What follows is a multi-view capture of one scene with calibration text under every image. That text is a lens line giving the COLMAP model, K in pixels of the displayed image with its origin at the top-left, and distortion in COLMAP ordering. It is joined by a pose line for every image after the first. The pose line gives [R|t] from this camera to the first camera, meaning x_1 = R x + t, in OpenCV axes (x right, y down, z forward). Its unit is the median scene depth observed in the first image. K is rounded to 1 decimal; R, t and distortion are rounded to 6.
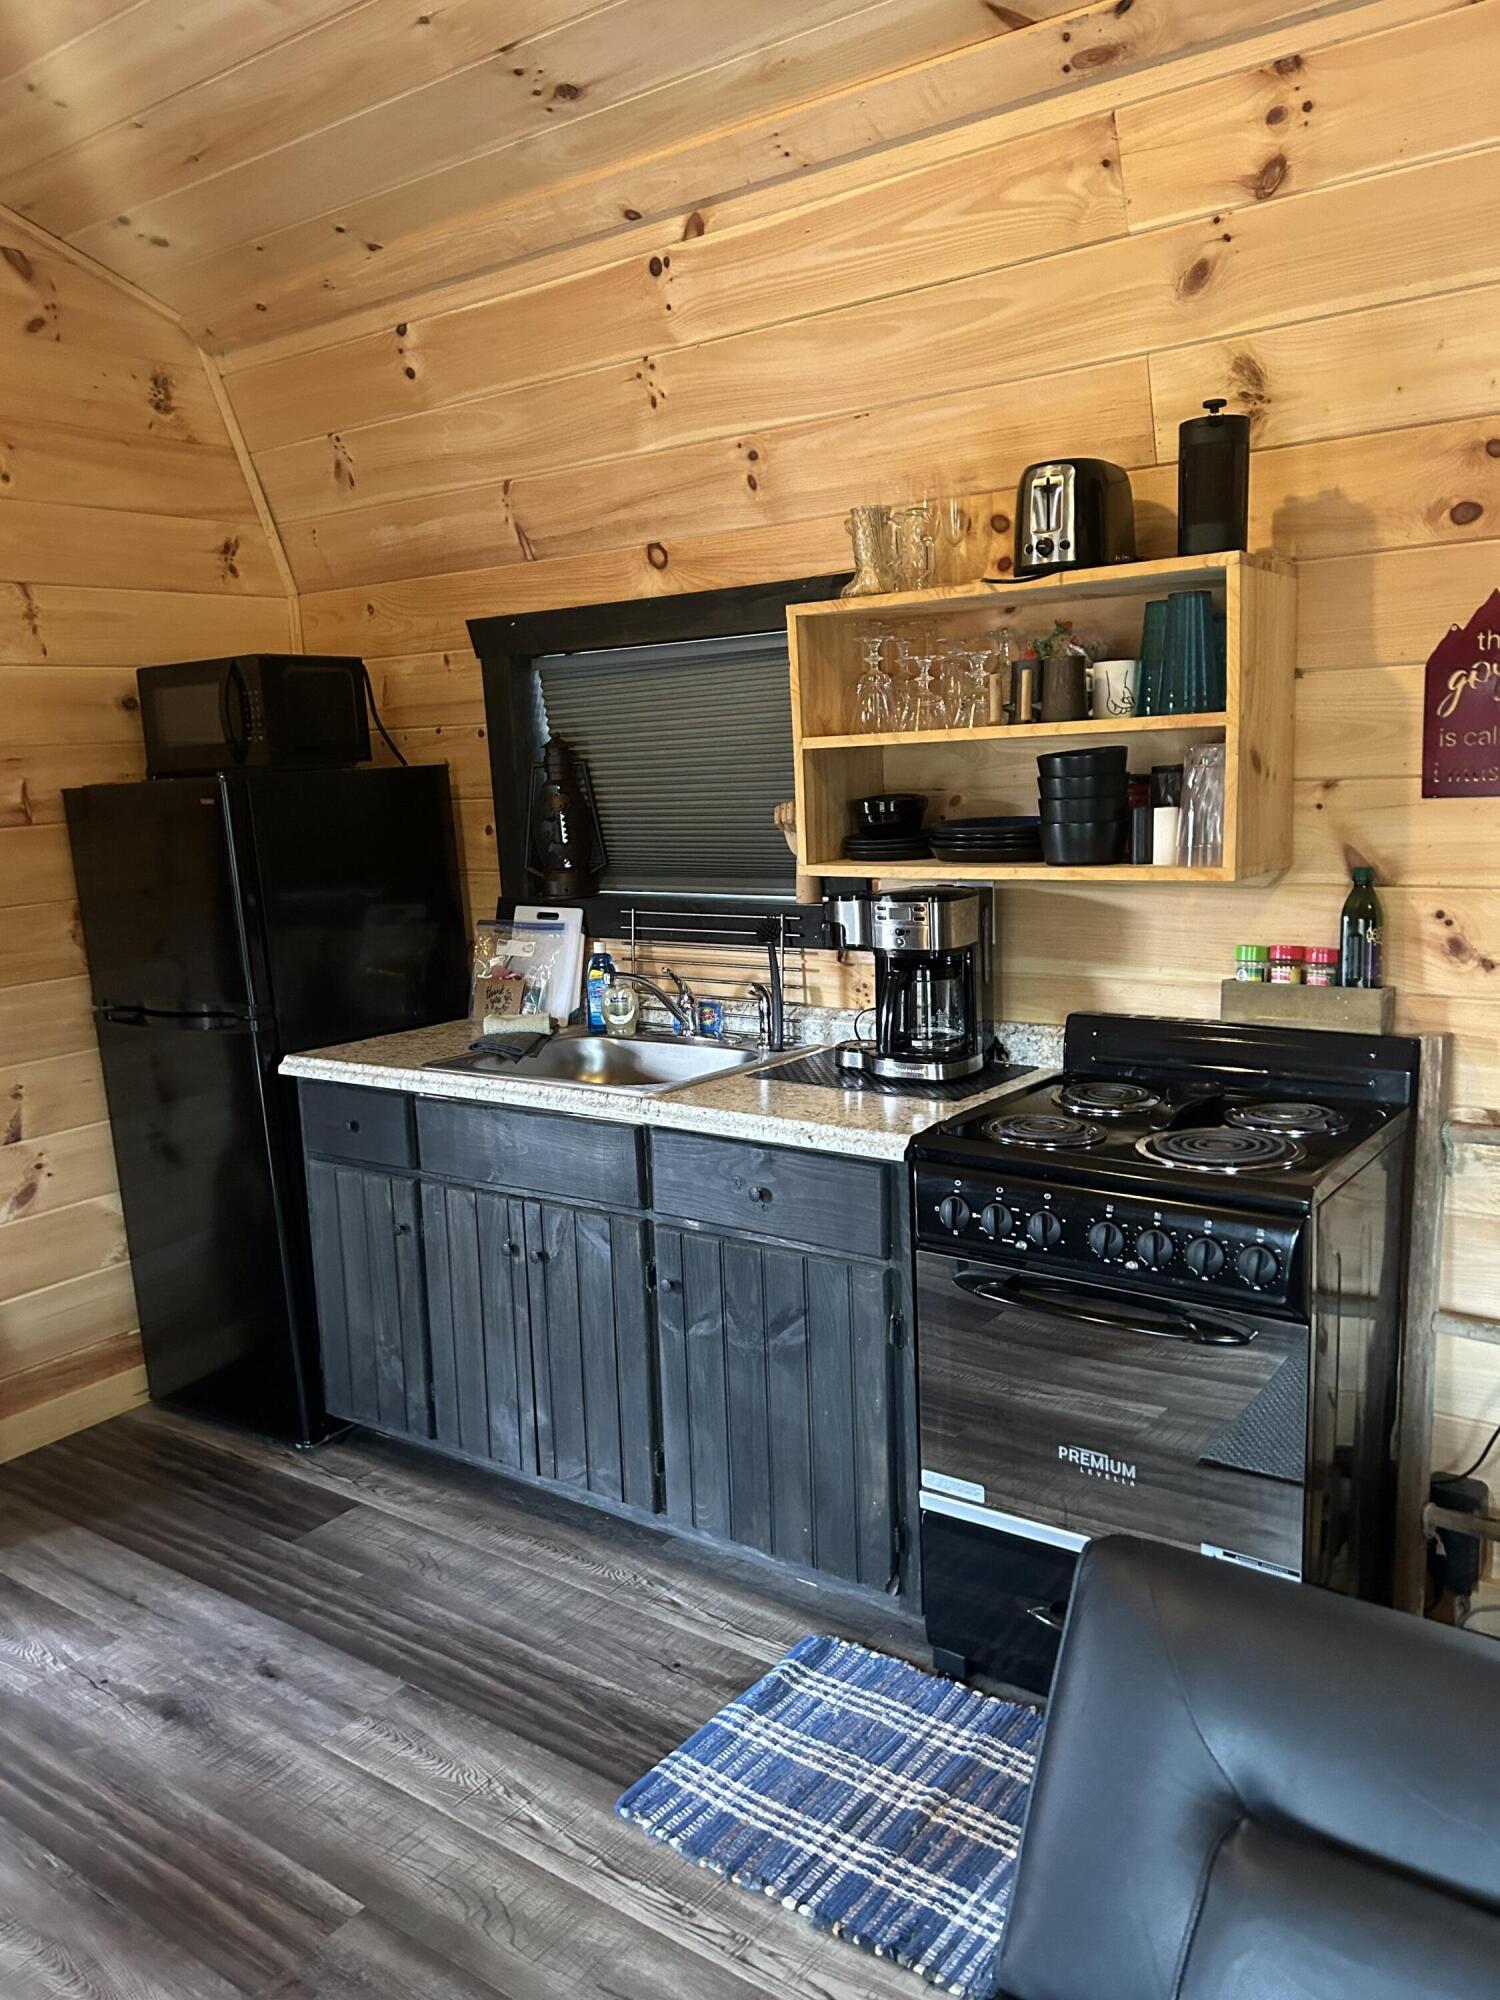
lens RADIAL K [[1546.5, 0, 750.0], [0, 1546.5, 1000.0], [0, 0, 1]] dist [0.051686, 0.000392]
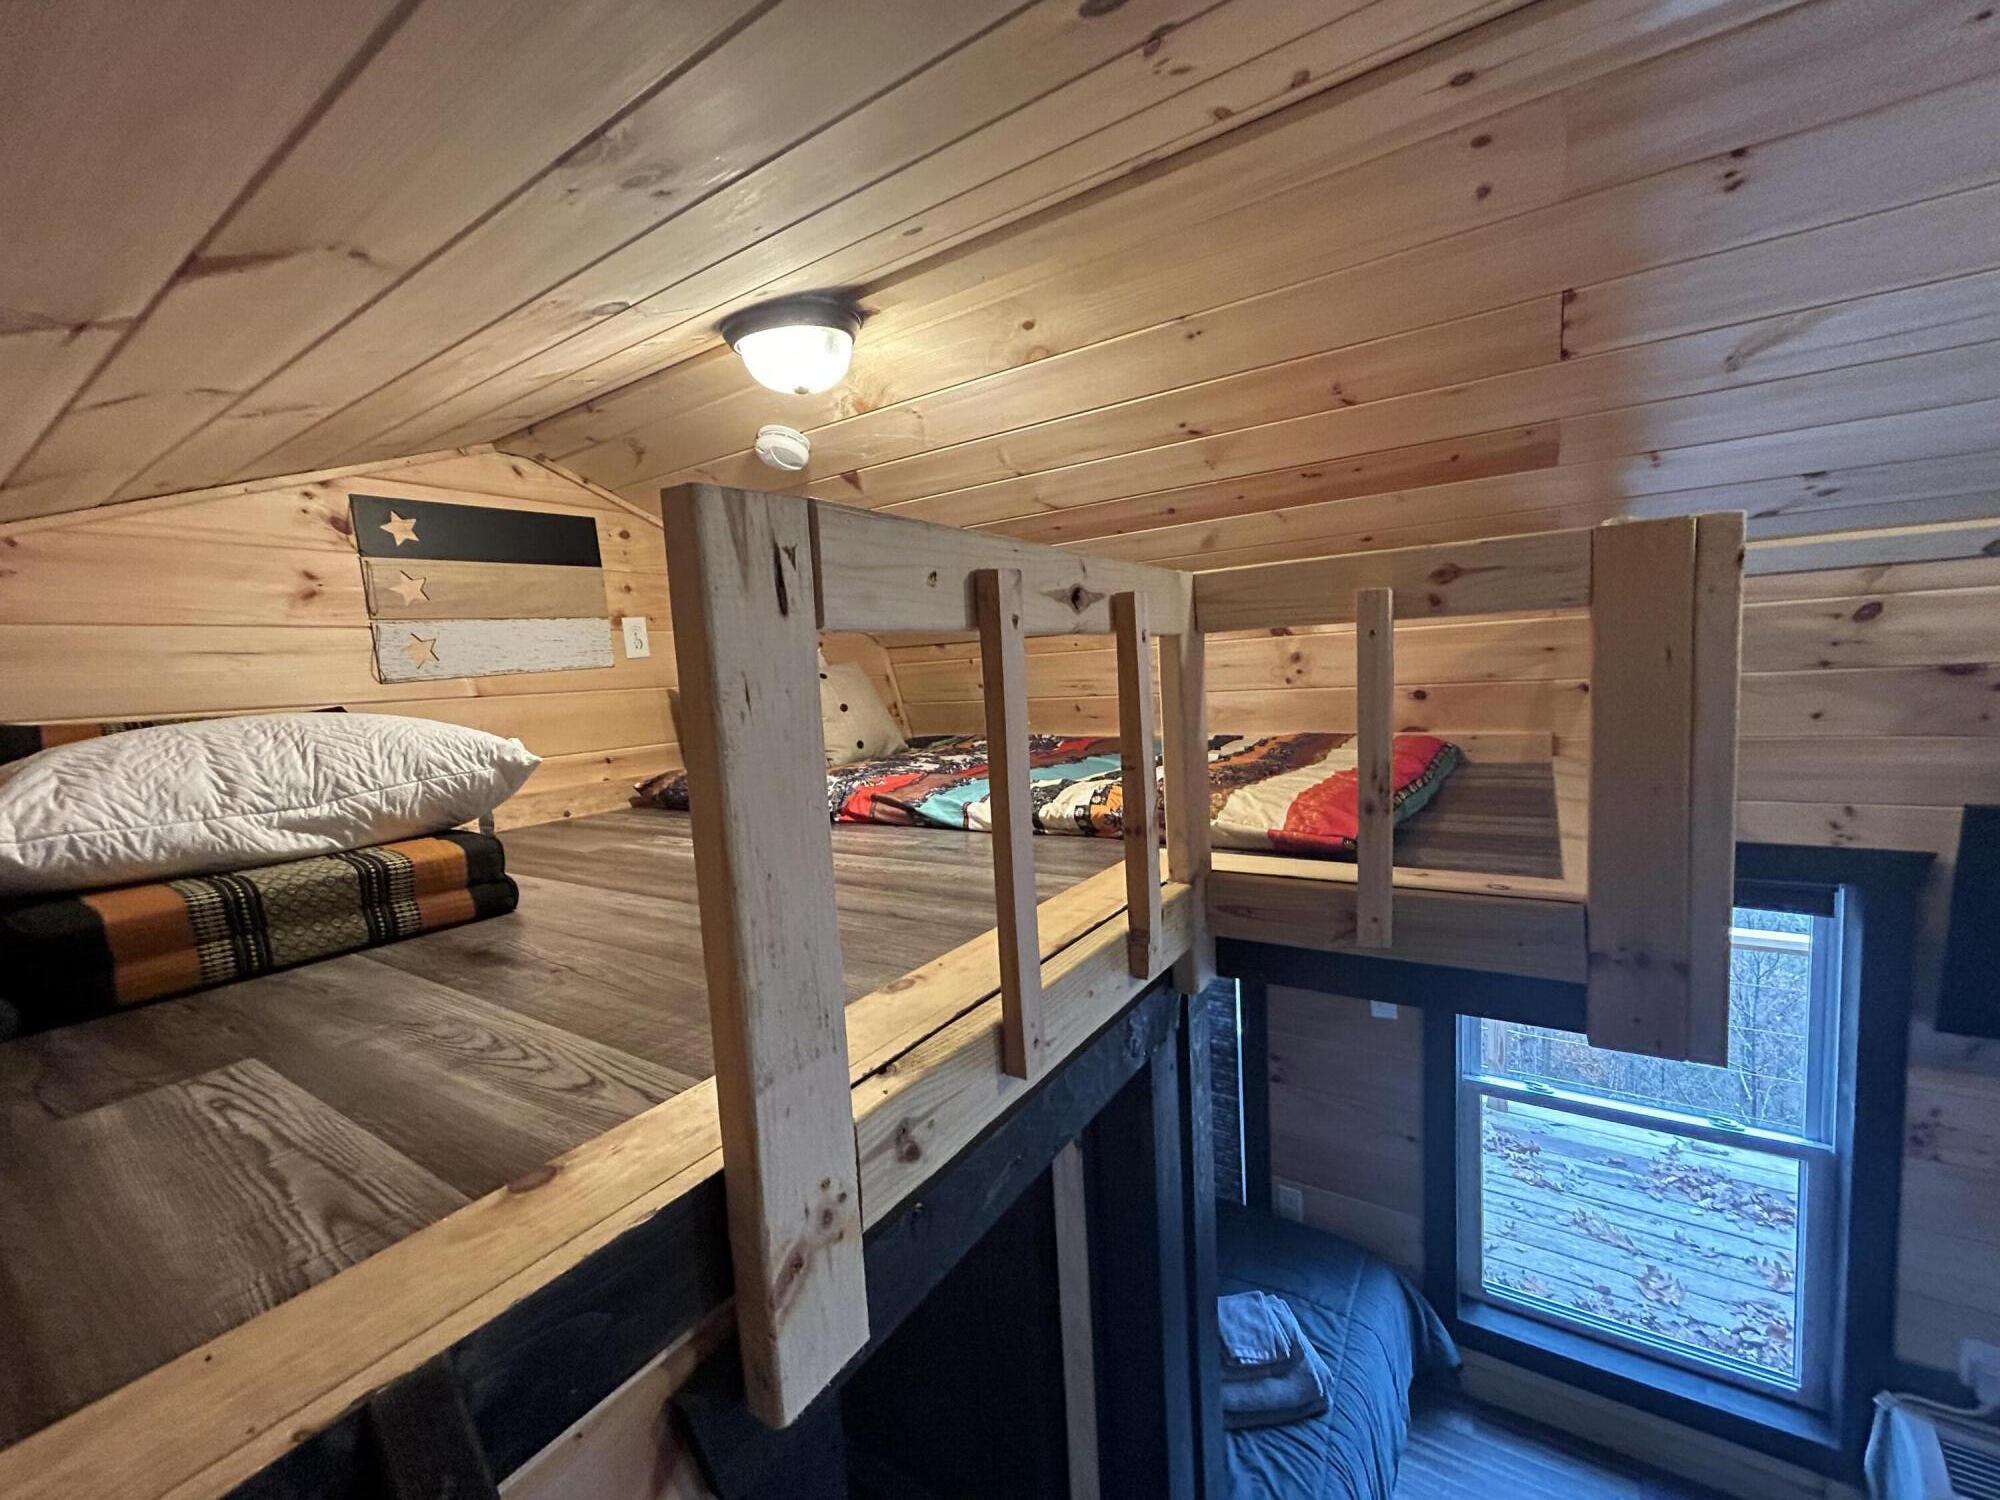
lens RADIAL K [[810.1, 0, 1000.0], [0, 810.1, 750.0], [0, 0, 1]] dist [0.000537, 0.000941]
pose [[-0.993063, 0.107625, -0.047363, -0.311841], [0.091369, 0.959824, 0.265311, 0.324269], [0.074014, 0.259143, -0.962999, 1.123989]]
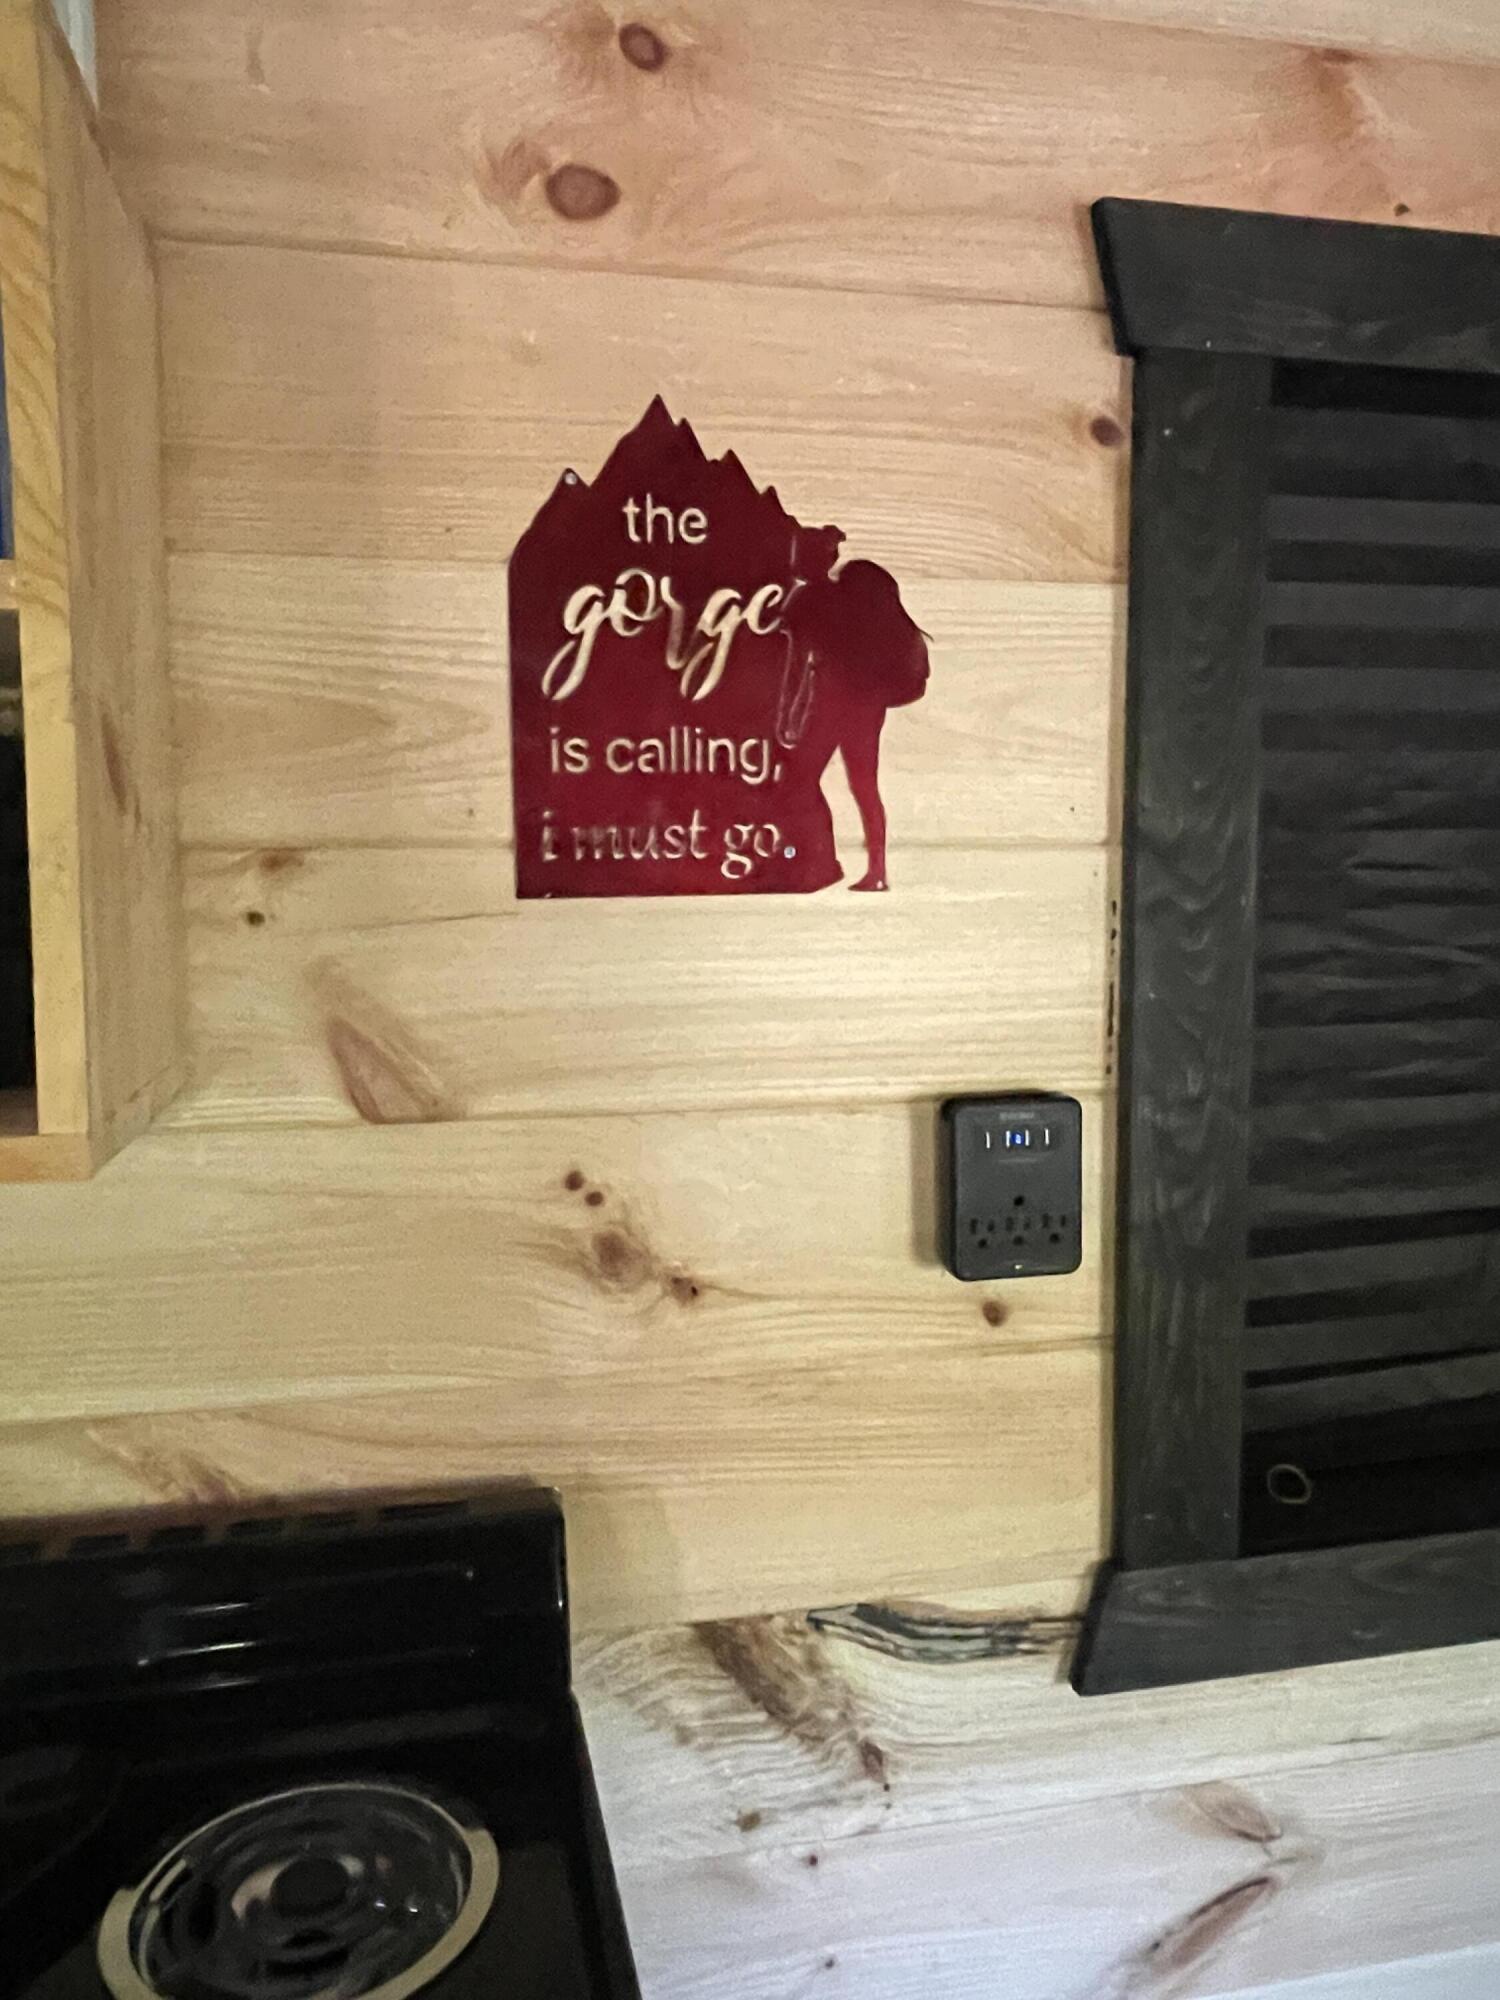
lens RADIAL K [[1456.8, 0, 743.6], [0, 1456.8, 1004.6], [0, 0, 1]] dist [0.015651, -0.036532]
pose [[0.655401, -0.038939, 0.754277, 0.188950], [0.100831, 0.994242, -0.036286, -0.084090], [-0.748520, 0.099837, 0.655553, 0.728216]]
